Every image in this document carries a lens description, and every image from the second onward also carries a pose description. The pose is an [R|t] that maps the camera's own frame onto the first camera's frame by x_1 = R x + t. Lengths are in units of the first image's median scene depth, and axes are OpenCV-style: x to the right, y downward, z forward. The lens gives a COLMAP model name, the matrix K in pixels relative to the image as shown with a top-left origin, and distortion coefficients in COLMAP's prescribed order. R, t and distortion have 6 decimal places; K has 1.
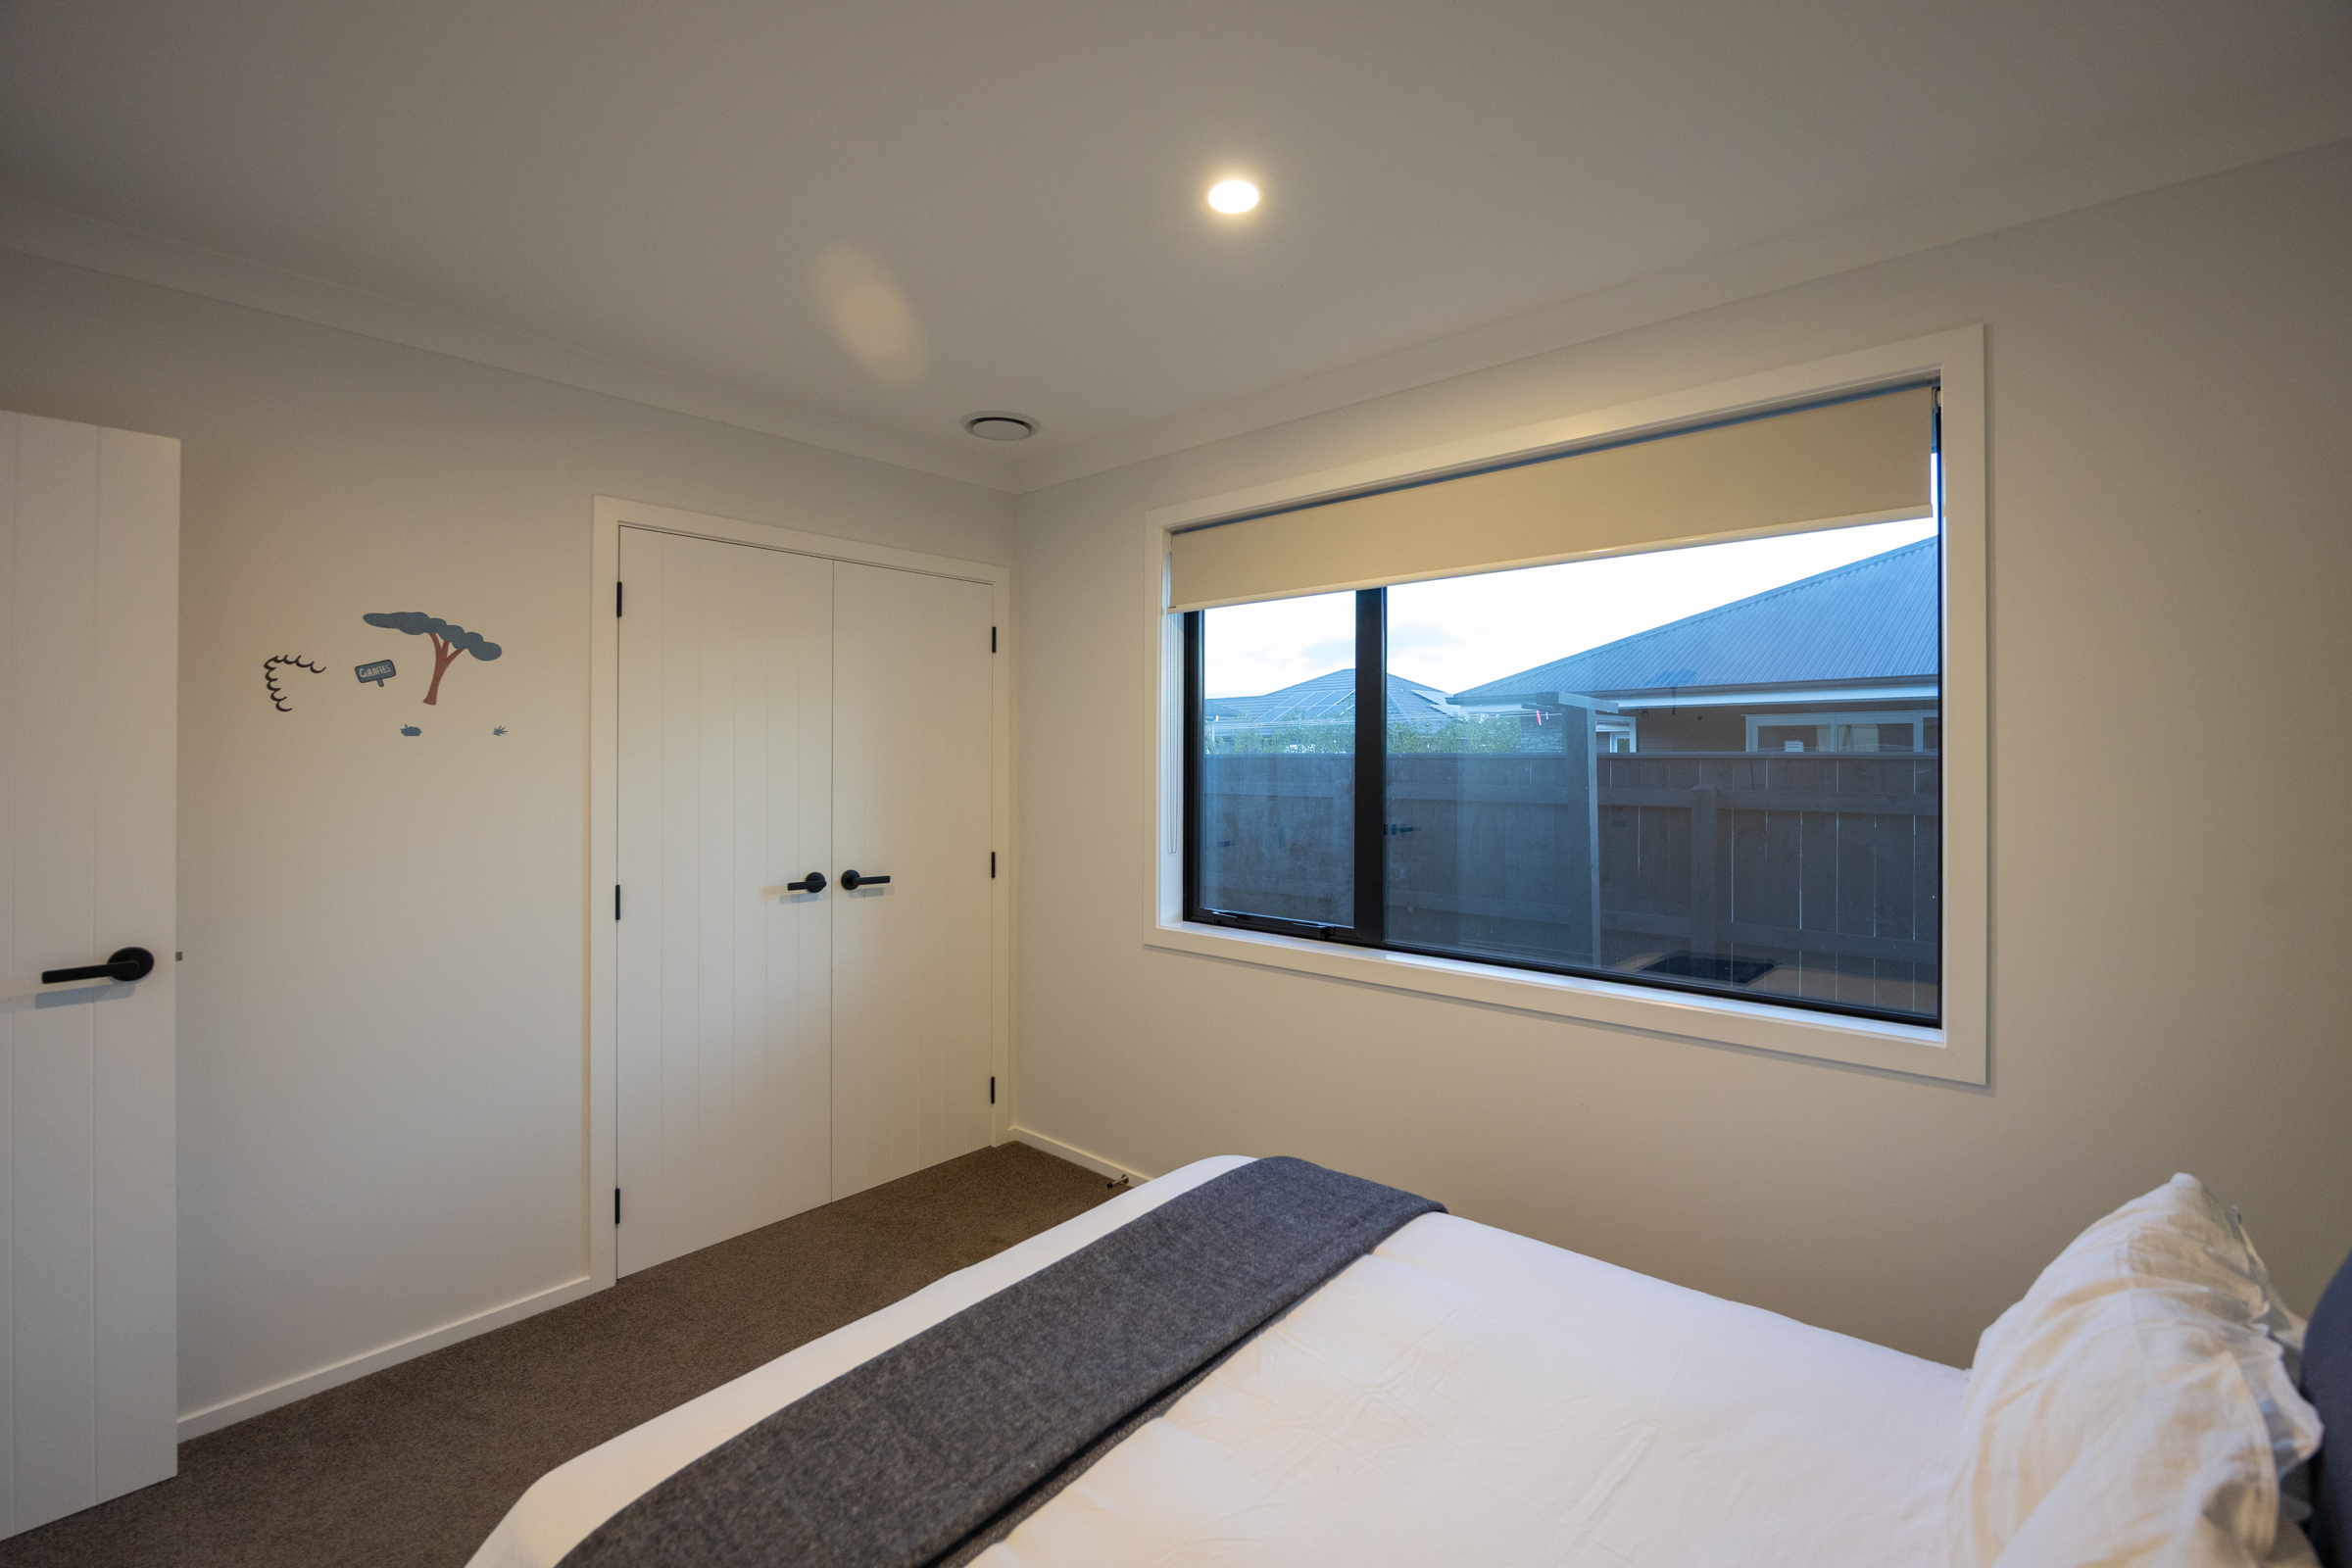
lens RADIAL K [[1013.6, 0, 1196.9], [0, 1013.6, 743.1], [0, 0, 1]] dist [-0.001045, -0.000098]
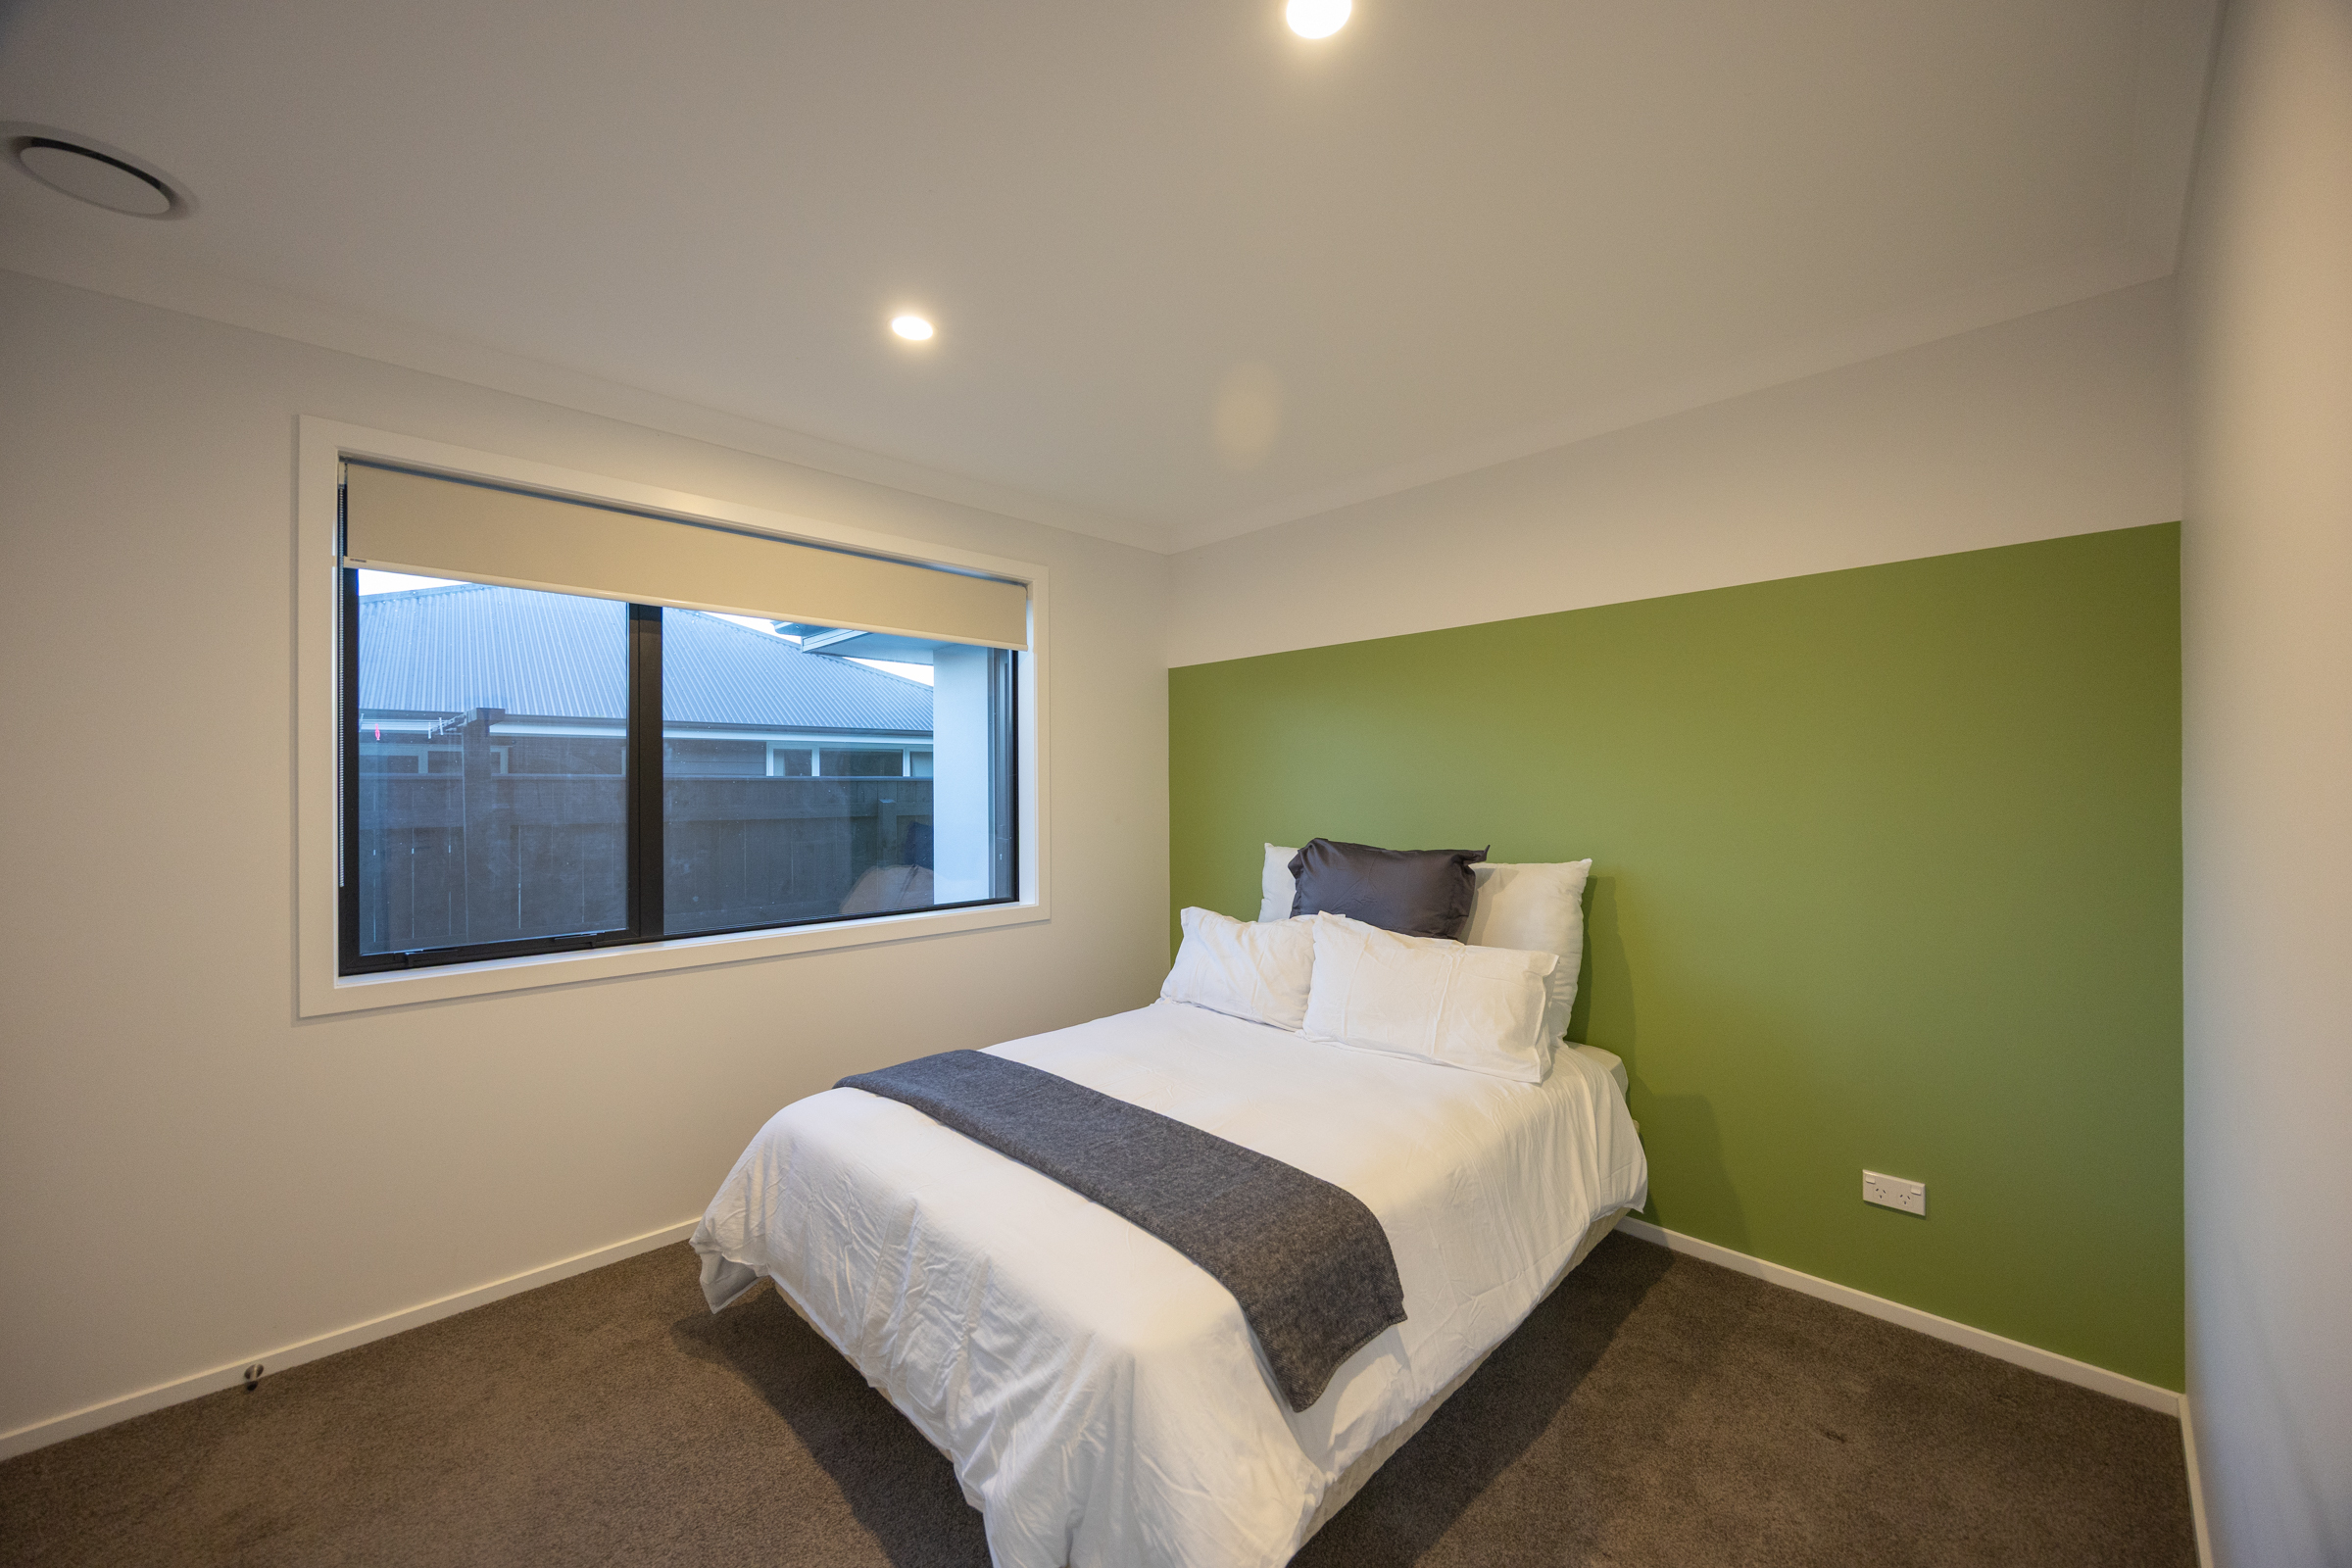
lens RADIAL K [[905.6, 0, 1177.7], [0, 905.6, 787.0], [0, 0, 1]] dist [0.001128, 0.000068]
pose [[0.098456, -0.002965, 0.995137, -0.710114], [-0.009755, 0.999945, 0.003945, 0.028403], [-0.995094, -0.010096, 0.098421, 0.346428]]
